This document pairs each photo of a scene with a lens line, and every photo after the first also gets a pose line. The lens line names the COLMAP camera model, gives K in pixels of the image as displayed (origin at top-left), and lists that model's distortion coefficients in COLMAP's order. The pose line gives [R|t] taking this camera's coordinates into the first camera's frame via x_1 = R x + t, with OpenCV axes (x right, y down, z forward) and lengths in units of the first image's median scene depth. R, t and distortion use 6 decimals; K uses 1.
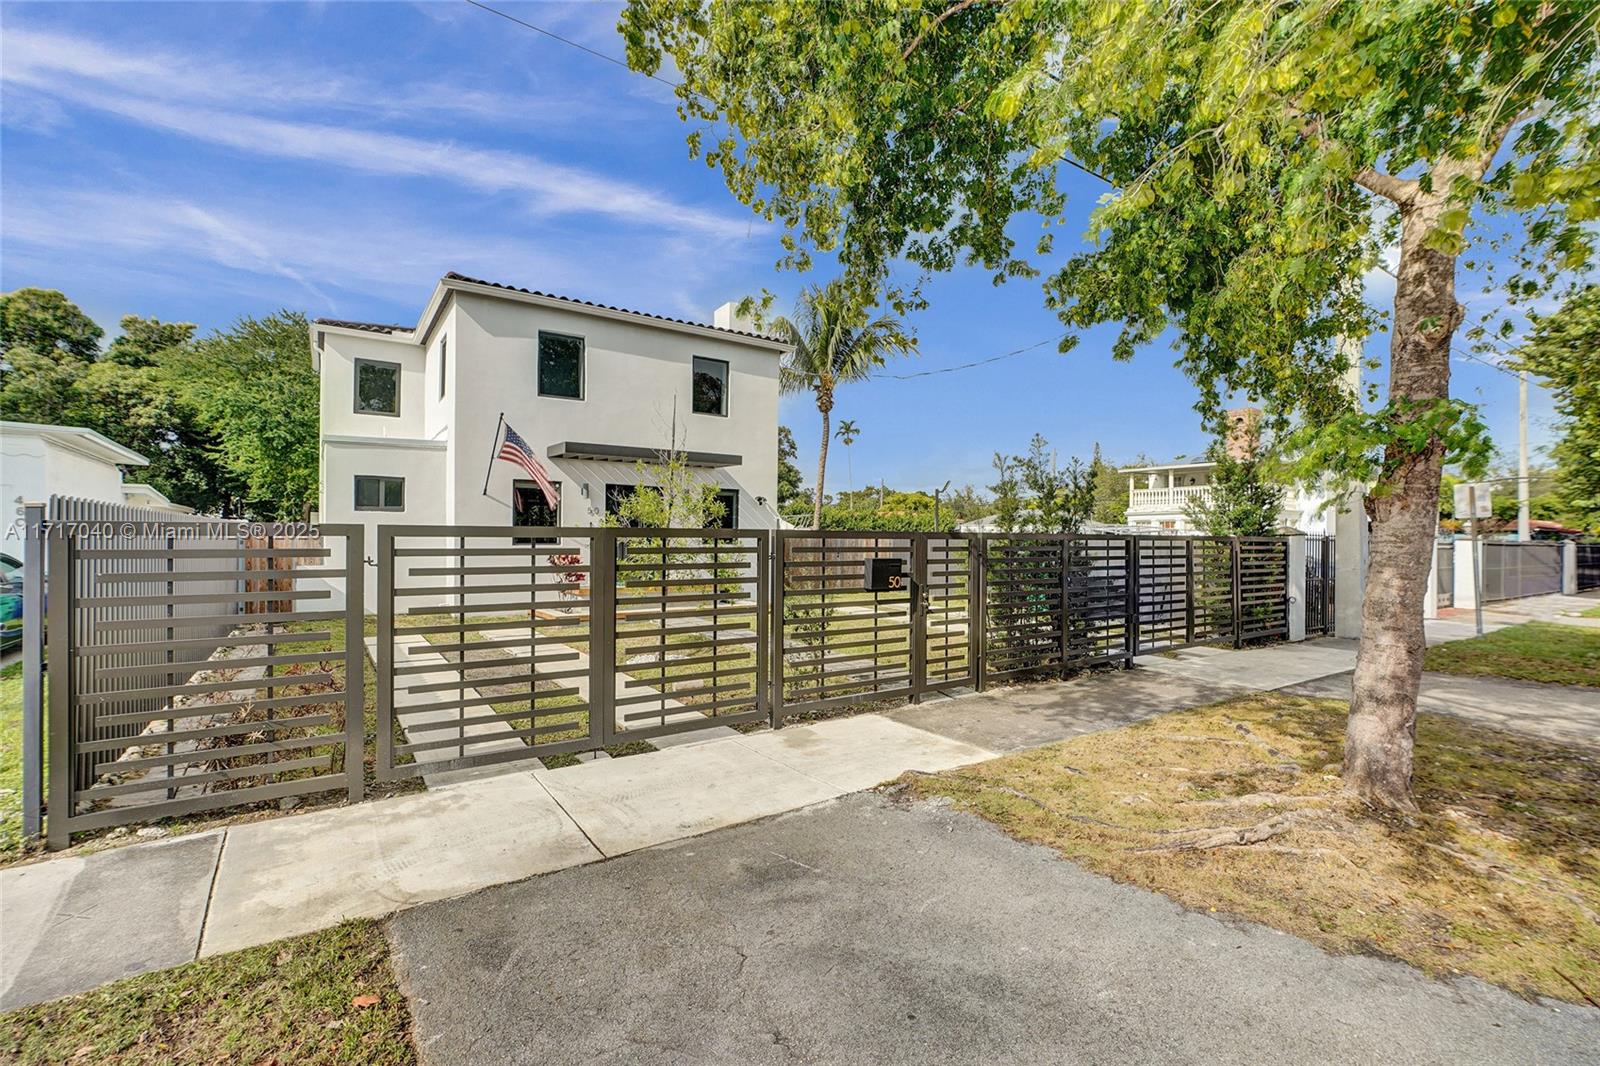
lens RADIAL K [[698.7, 0, 781.7], [0, 698.7, 530.1], [0, 0, 1]] dist [-0.000284, 0.000950]
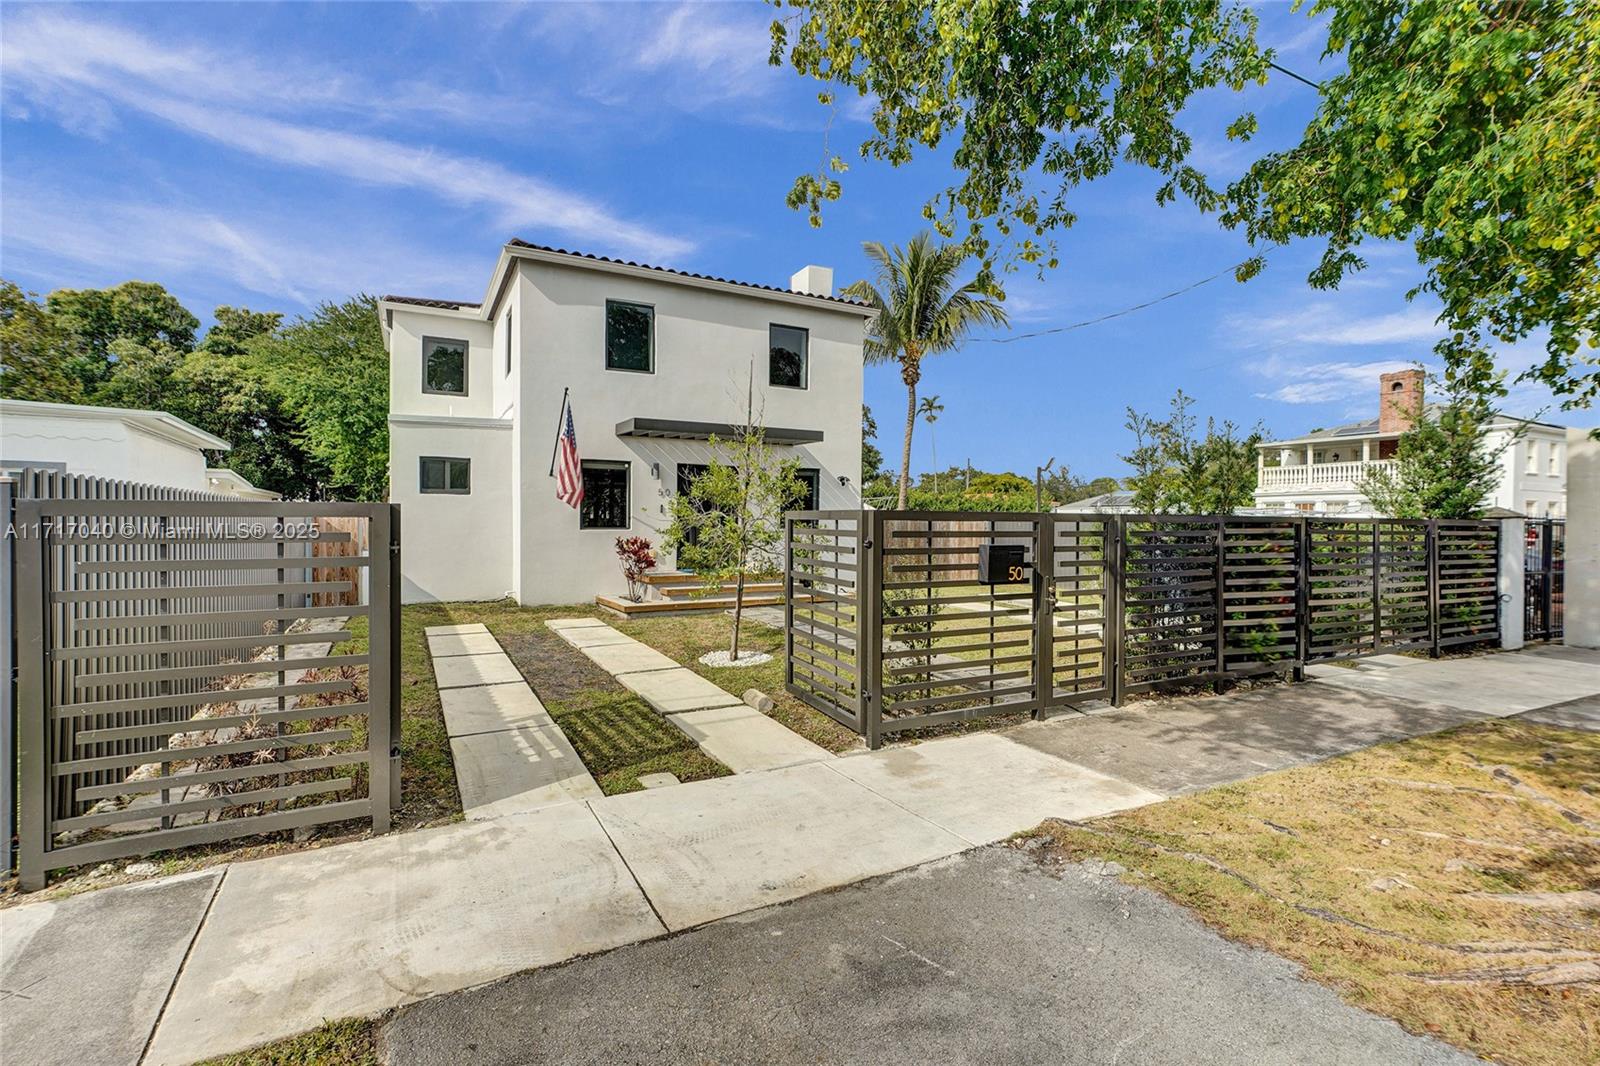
lens RADIAL K [[706.4, 0, 763.1], [0, 706.4, 511.7], [0, 0, 1]] dist [0.033912, 0.000214]
pose [[0.991428, -0.003266, -0.130611, -0.023164], [0.002672, 0.999985, -0.004716, 0.003977], [0.130625, 0.004327, 0.991422, 0.120209]]
